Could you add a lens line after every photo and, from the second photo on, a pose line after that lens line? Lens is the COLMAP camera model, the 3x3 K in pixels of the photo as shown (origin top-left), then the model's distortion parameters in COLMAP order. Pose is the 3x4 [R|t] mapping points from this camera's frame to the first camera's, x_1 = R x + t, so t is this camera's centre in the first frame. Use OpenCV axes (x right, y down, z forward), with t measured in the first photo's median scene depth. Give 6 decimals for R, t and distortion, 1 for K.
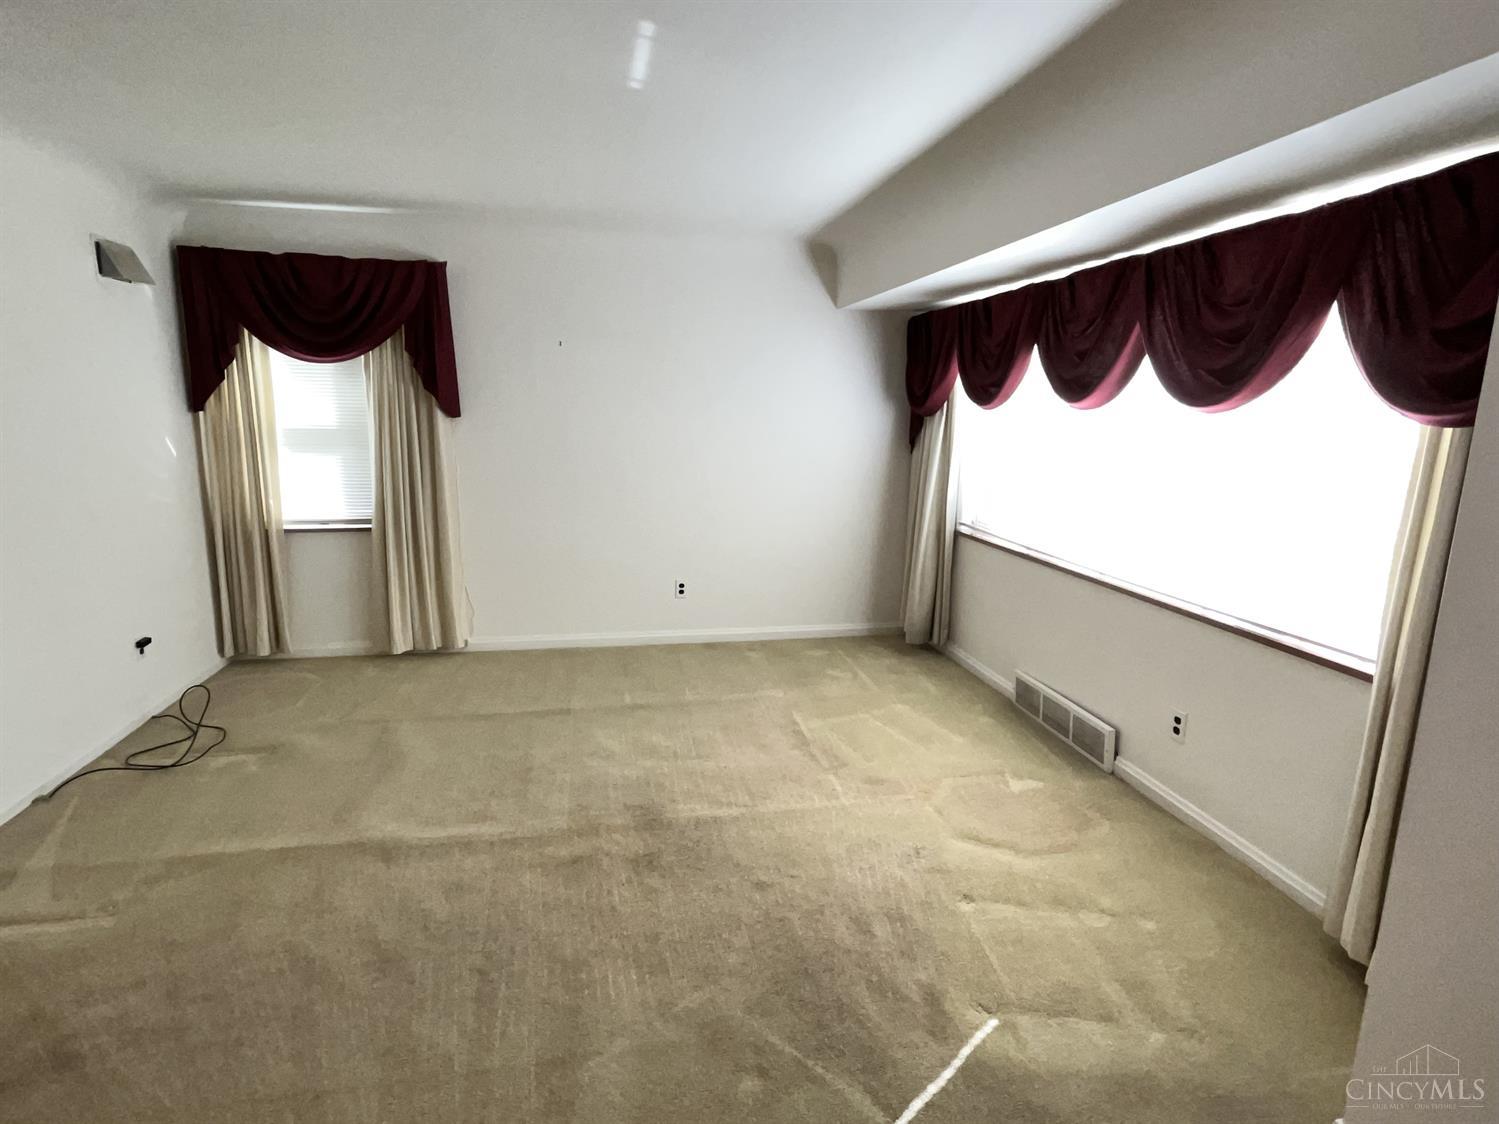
lens RADIAL K [[791.7, 0, 749.5], [0, 791.7, 562.0], [0, 0, 1]] dist [-0.003378, -0.001810]
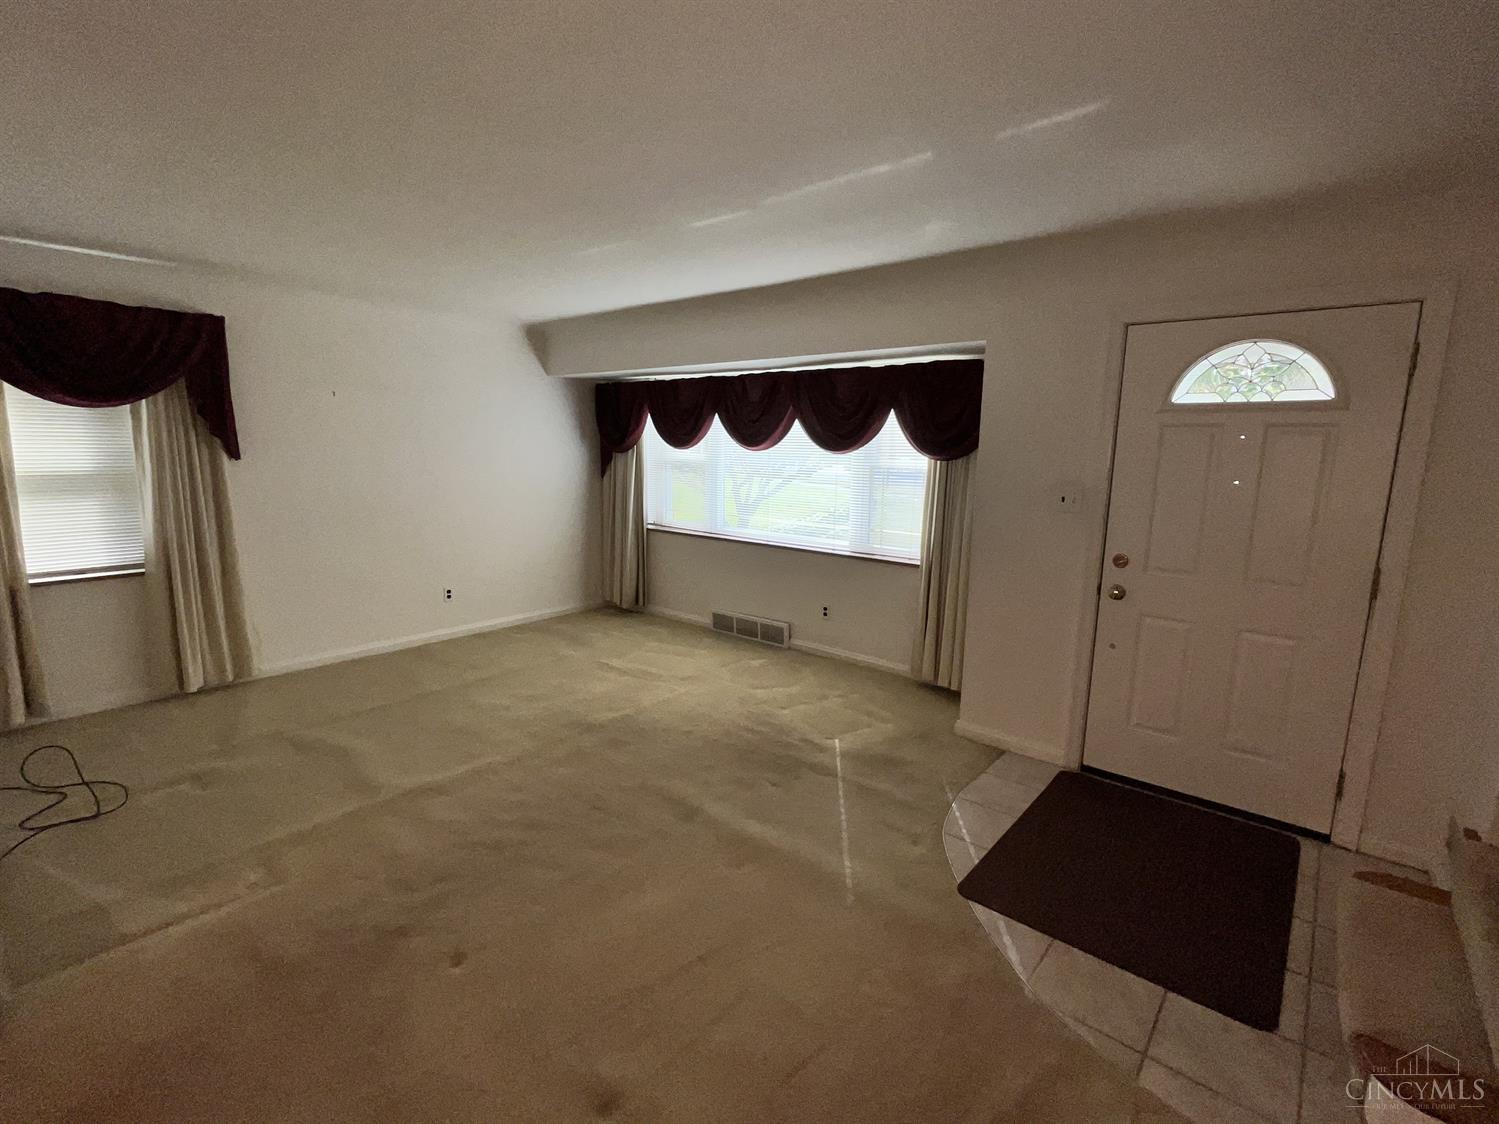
lens RADIAL K [[699.9, 0, 749.5], [0, 699.9, 562.0], [0, 0, 1]] dist [-0.001783, -0.000330]
pose [[0.772580, -0.108908, 0.625508, -0.520780], [0.115374, 0.992858, 0.030367, 0.006385], [-0.624348, 0.048706, 0.779627, -0.189758]]
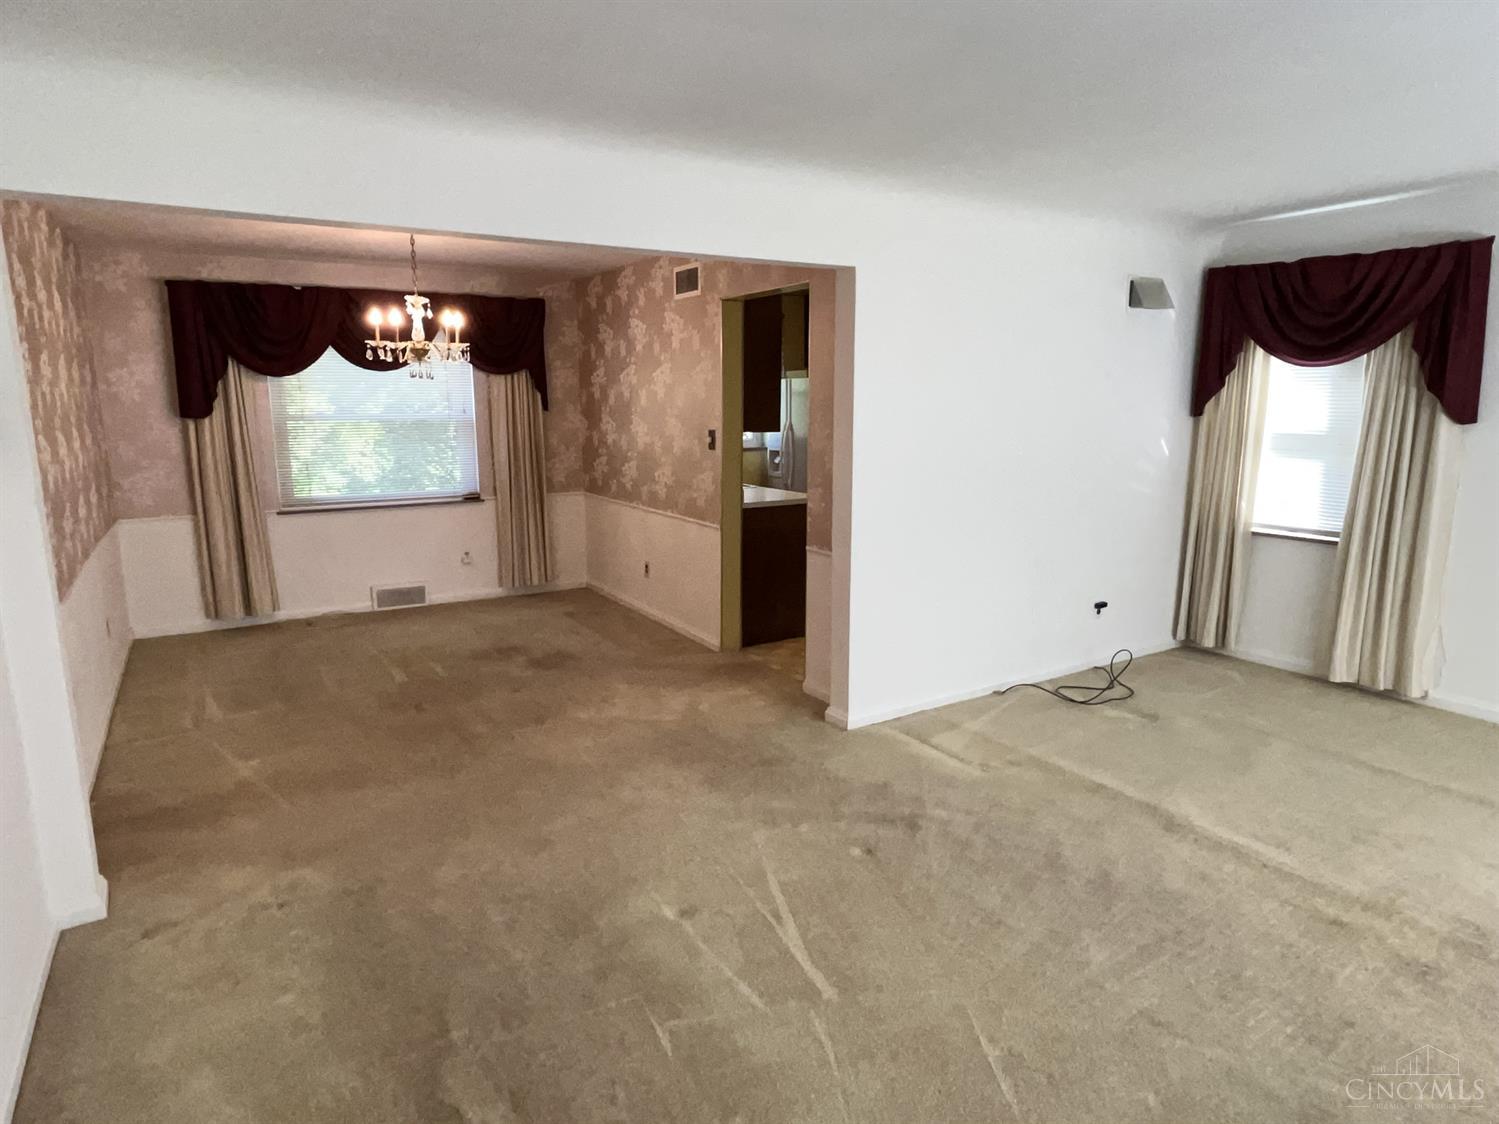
lens RADIAL K [[882.6, 0, 749.5], [0, 882.6, 562.0], [0, 0, 1]] dist [0.002055, 0.001779]
pose [[0.356759, 0.153372, -0.921520, 0.275316], [-0.170452, 0.980559, 0.097209, -0.003476], [0.918514, 0.122395, 0.375966, -0.020613]]
